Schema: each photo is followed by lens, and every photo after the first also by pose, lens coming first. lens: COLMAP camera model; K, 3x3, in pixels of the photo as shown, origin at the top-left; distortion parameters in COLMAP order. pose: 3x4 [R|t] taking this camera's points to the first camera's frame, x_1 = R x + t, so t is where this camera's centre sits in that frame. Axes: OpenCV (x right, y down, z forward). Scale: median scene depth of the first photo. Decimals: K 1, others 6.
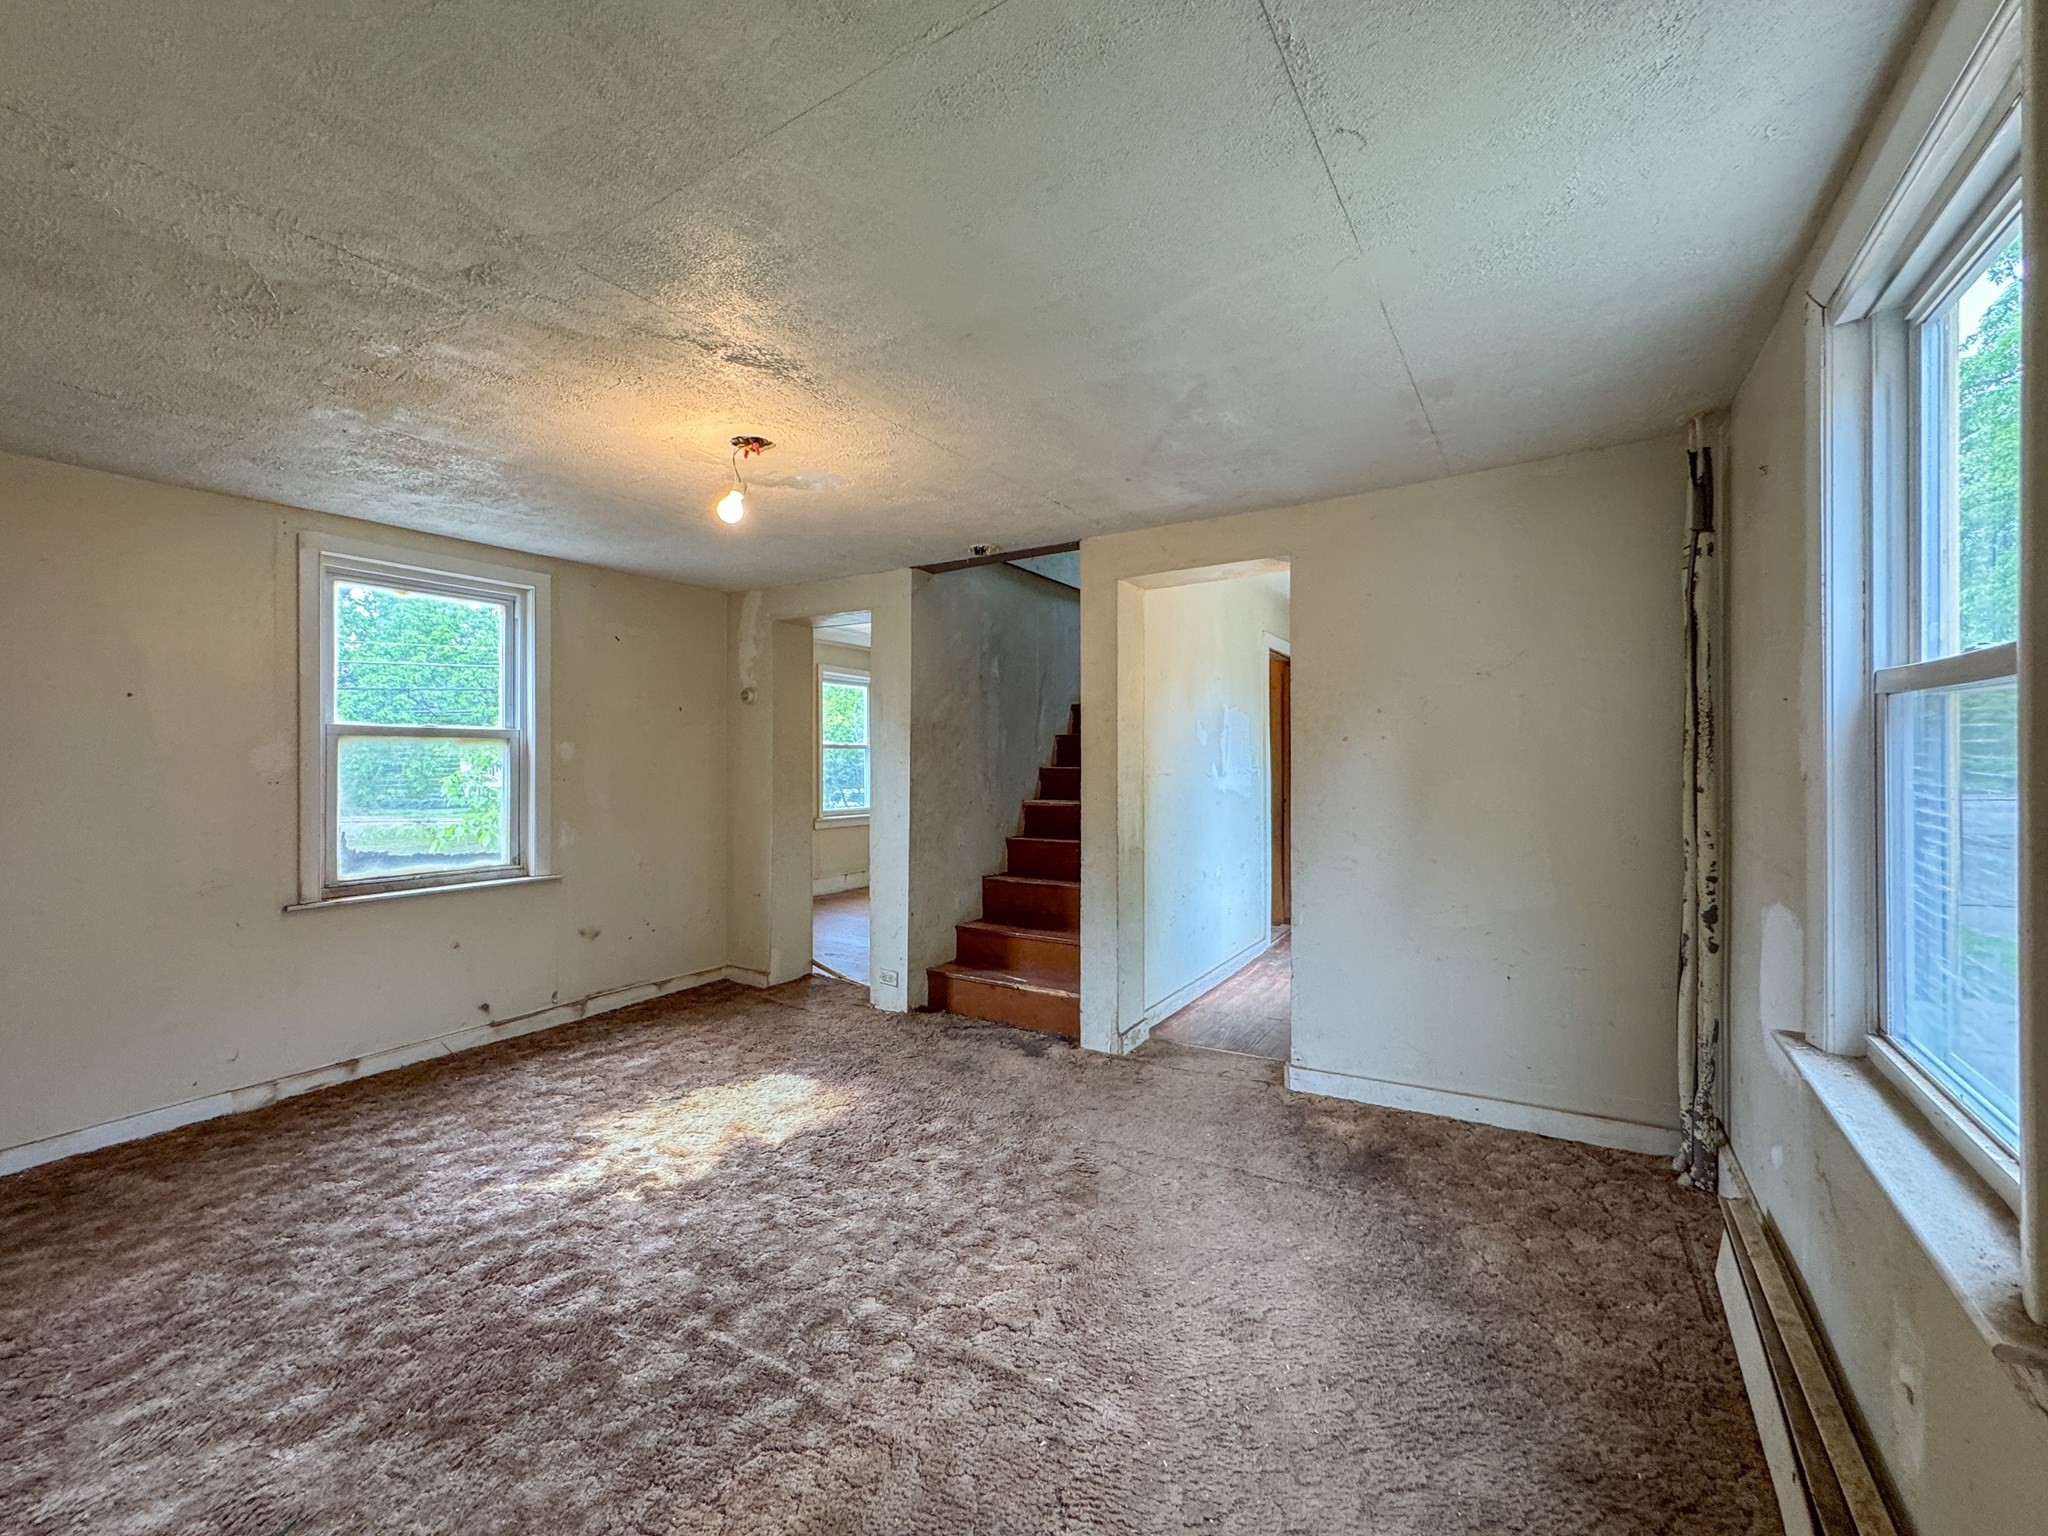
lens RADIAL K [[832.5, 0, 1018.1], [0, 832.5, 765.1], [0, 0, 1]] dist [0.001878, 0.000948]
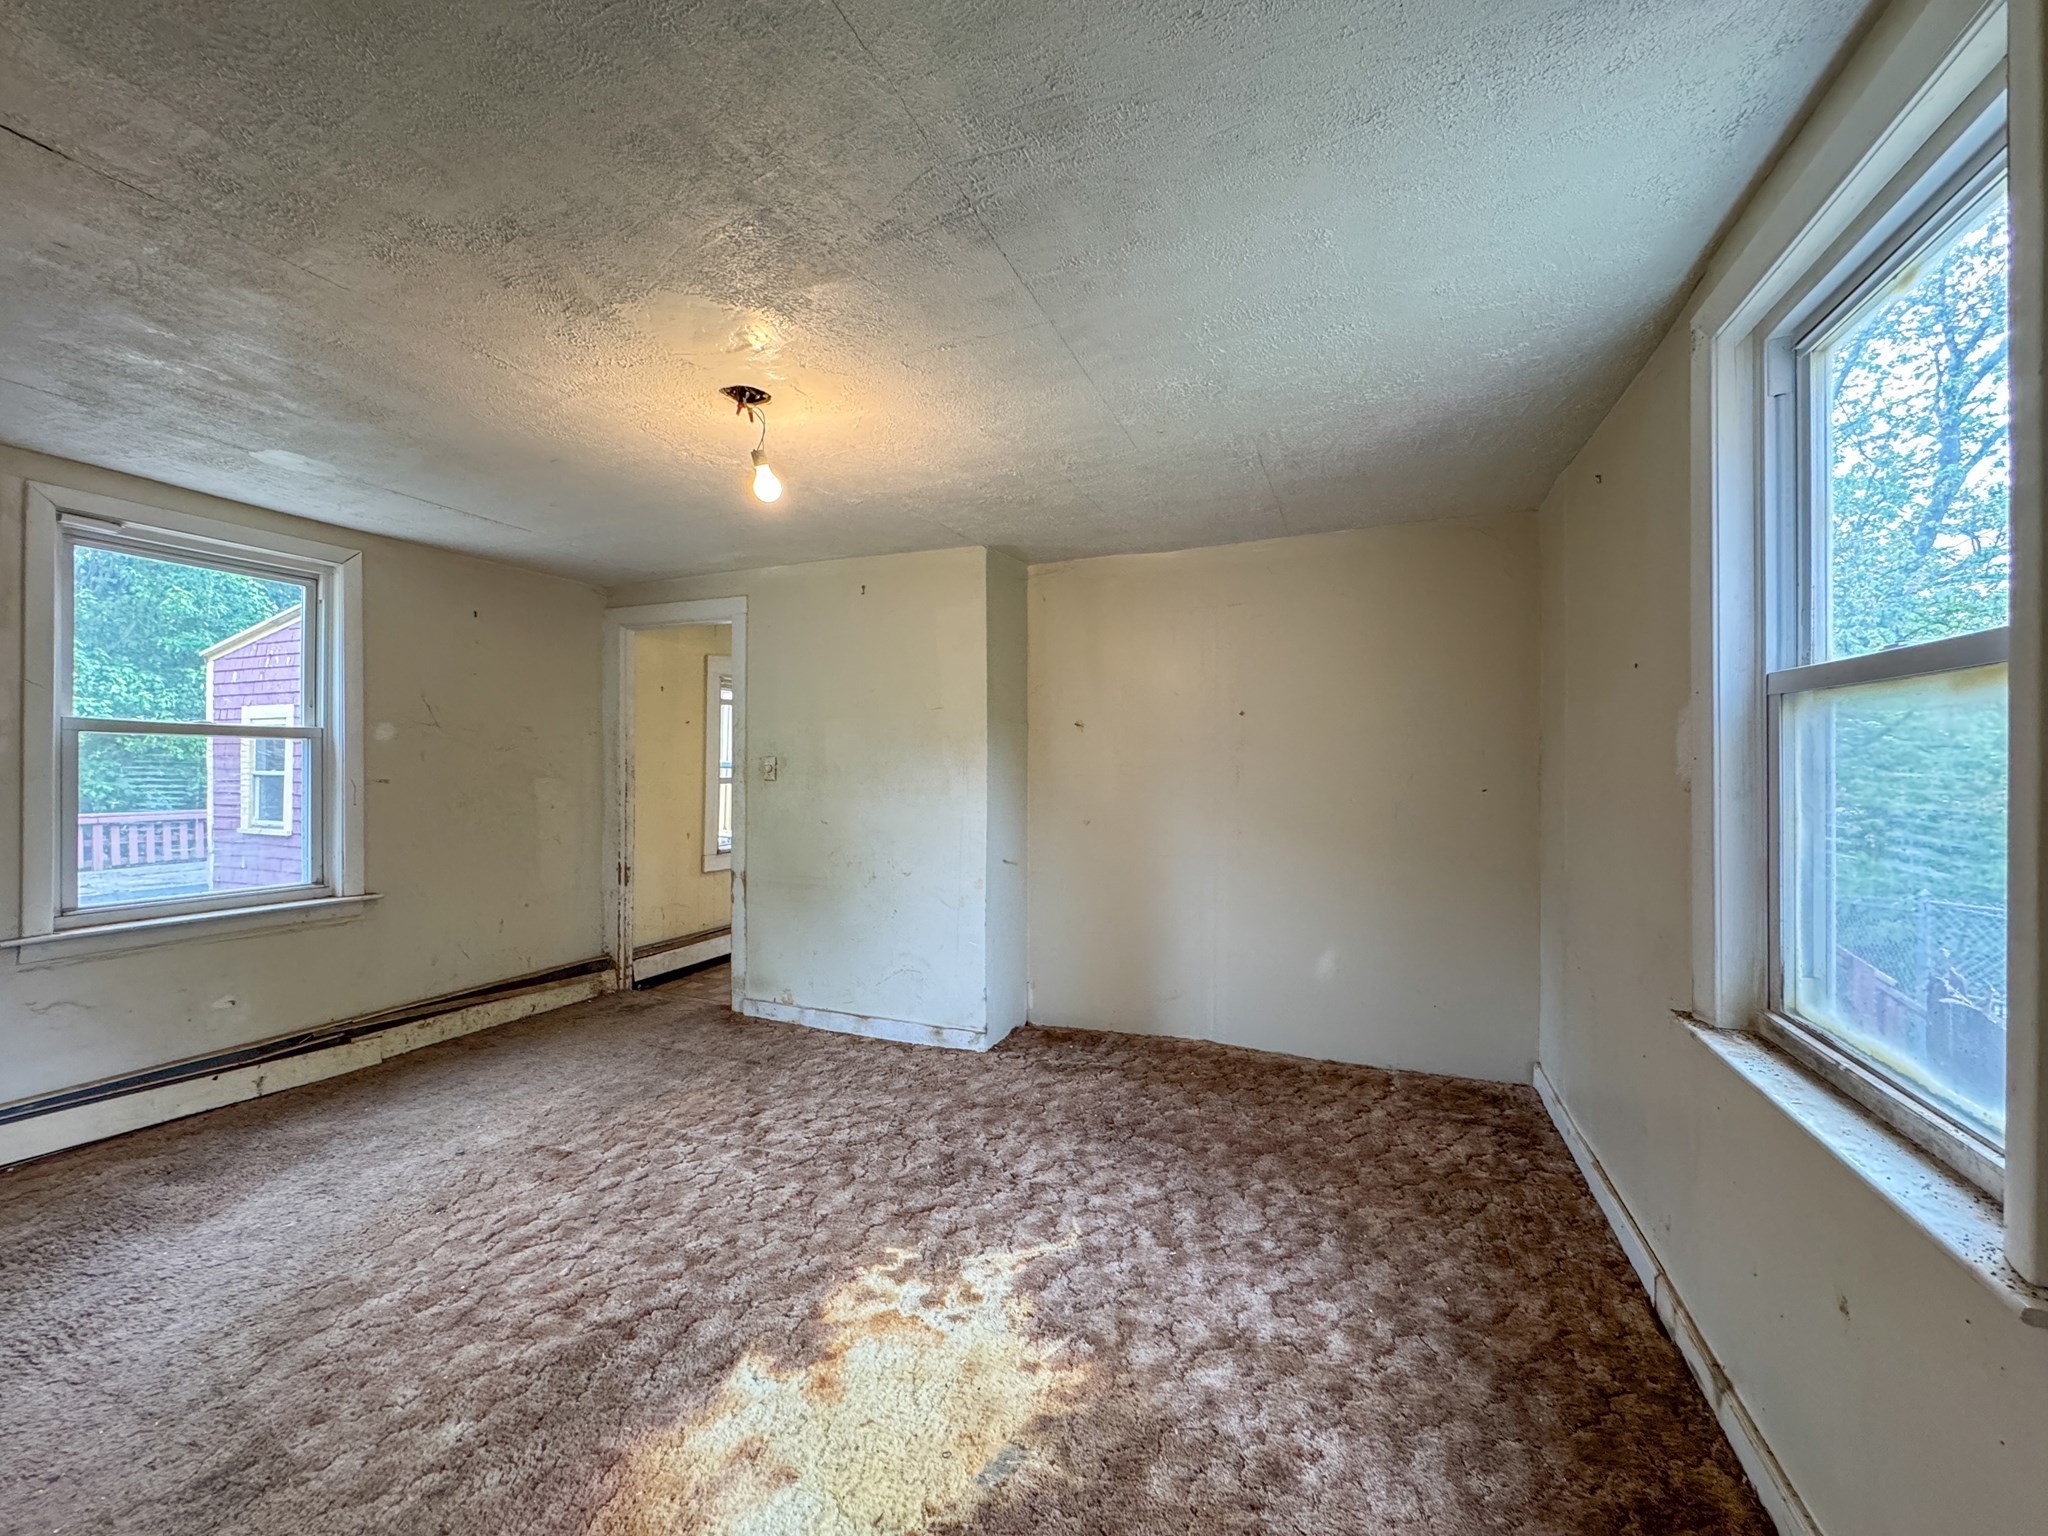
lens RADIAL K [[803.6, 0, 1033.9], [0, 803.6, 772.0], [0, 0, 1]] dist [0.001037, 0.000242]
pose [[-0.982613, 0.008061, -0.185490, -0.486600], [0.004584, 0.999806, 0.019162, -0.009348], [0.185609, 0.017978, -0.982459, 2.016421]]
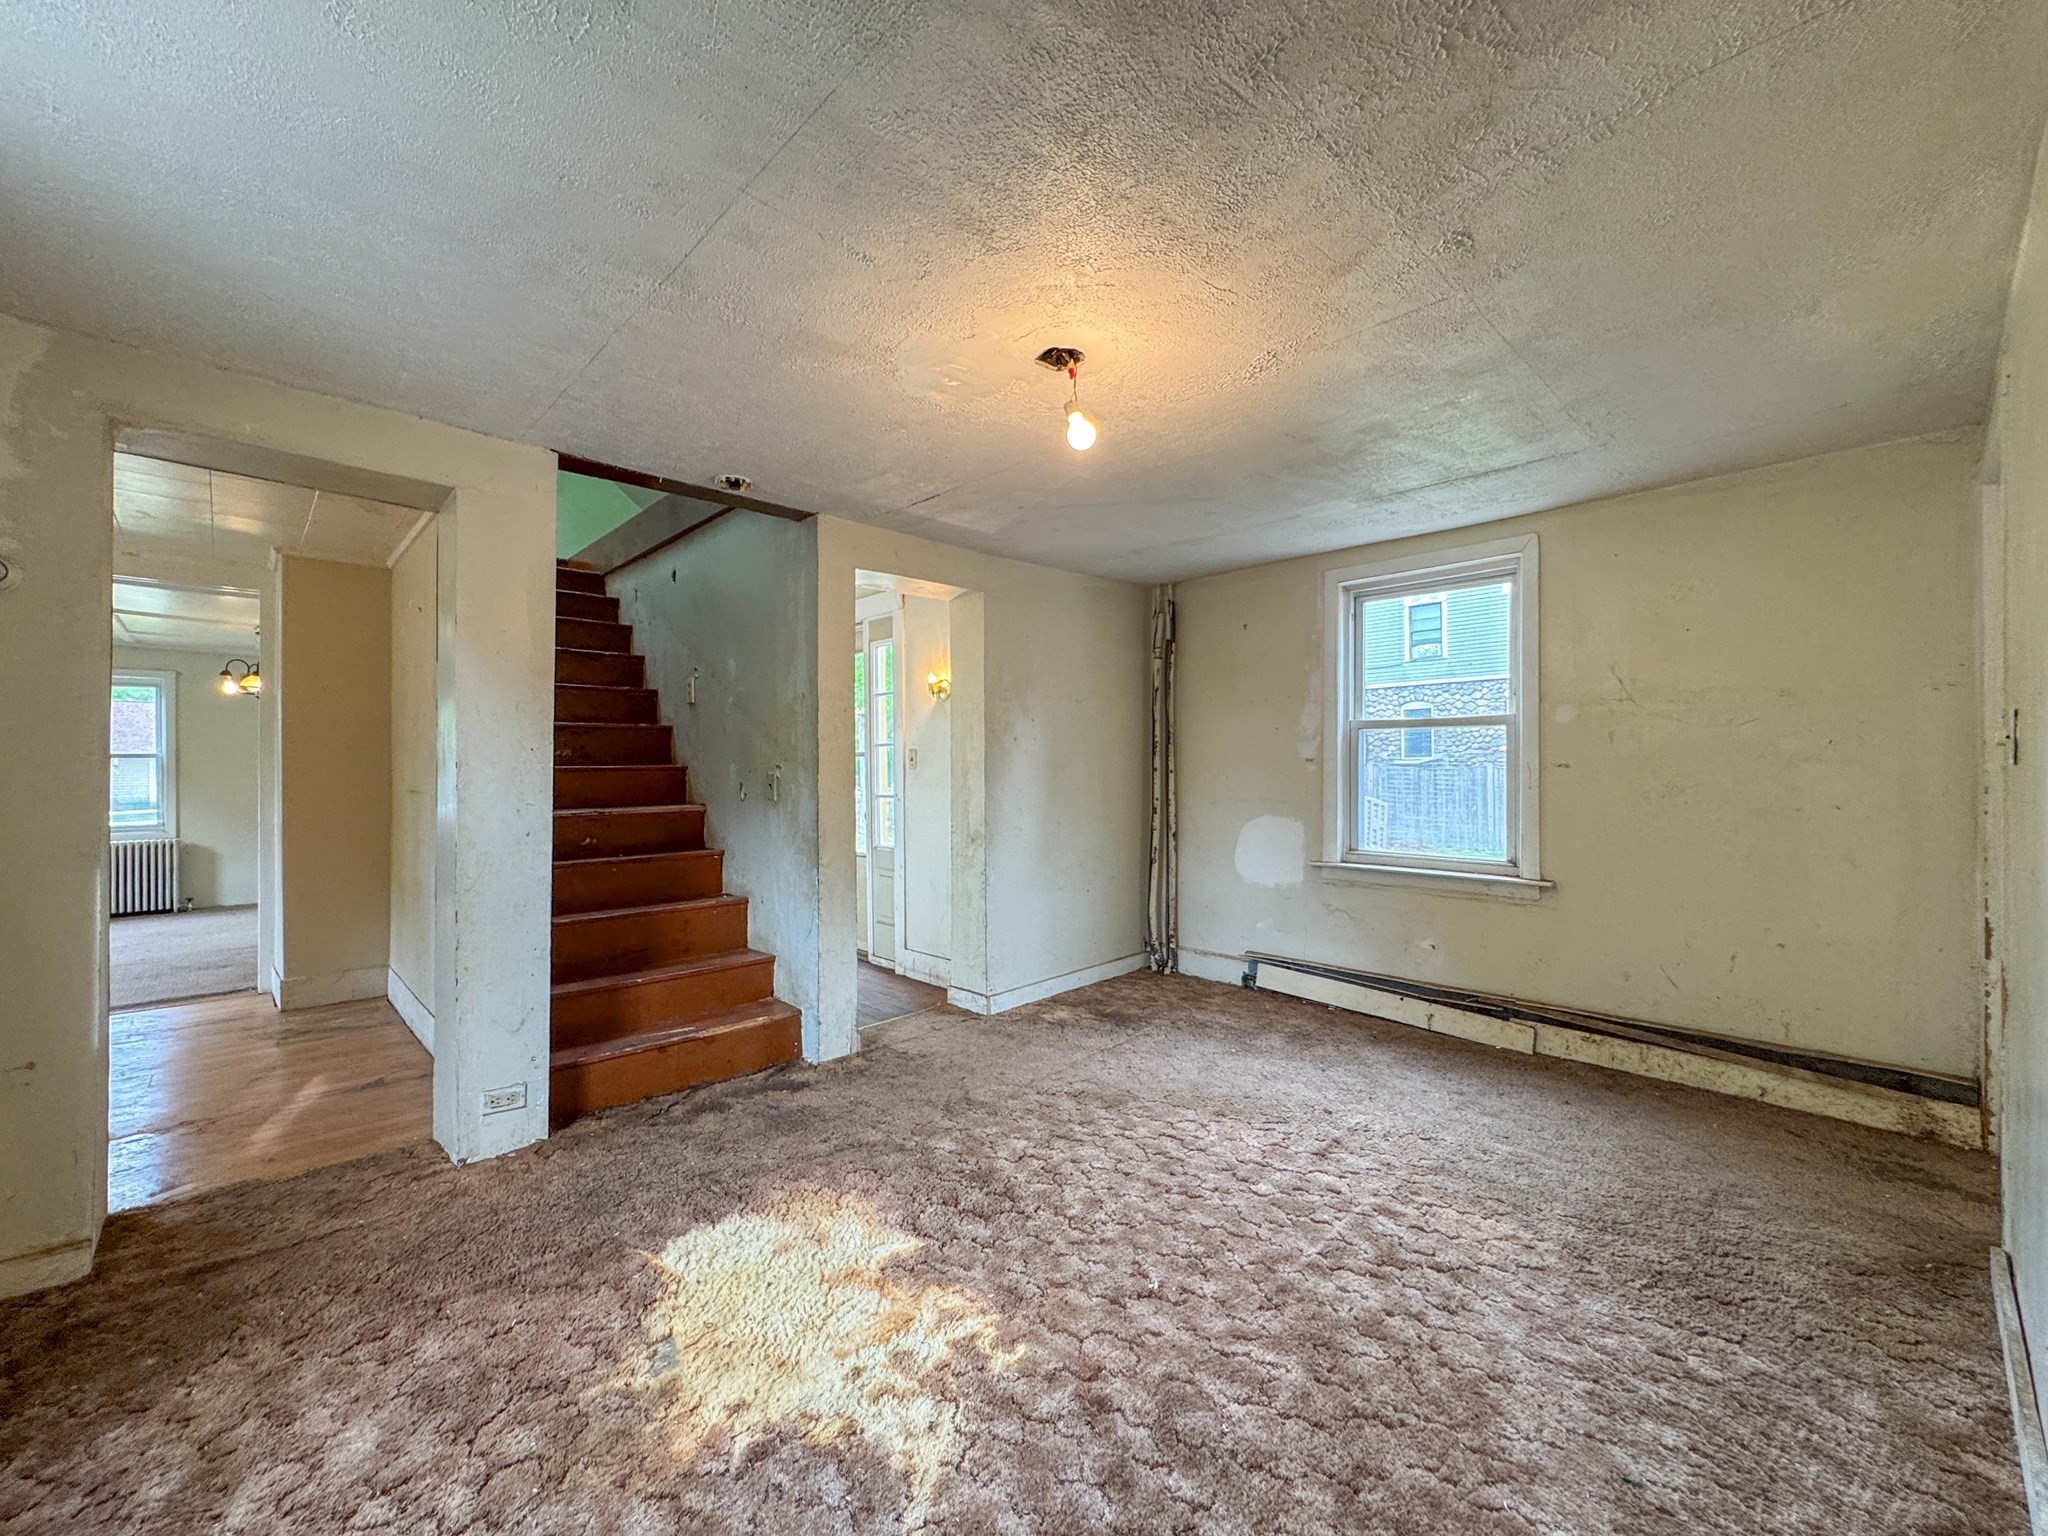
lens RADIAL K [[835.2, 0, 1024.0], [0, 835.2, 768.0], [0, 0, 1]] dist [-0.001253, -0.000047]
pose [[0.236534, 0.009684, 0.971575, -1.233467], [0.011564, 0.999851, -0.012782, 0.043831], [-0.971554, 0.014259, 0.236387, 0.890165]]
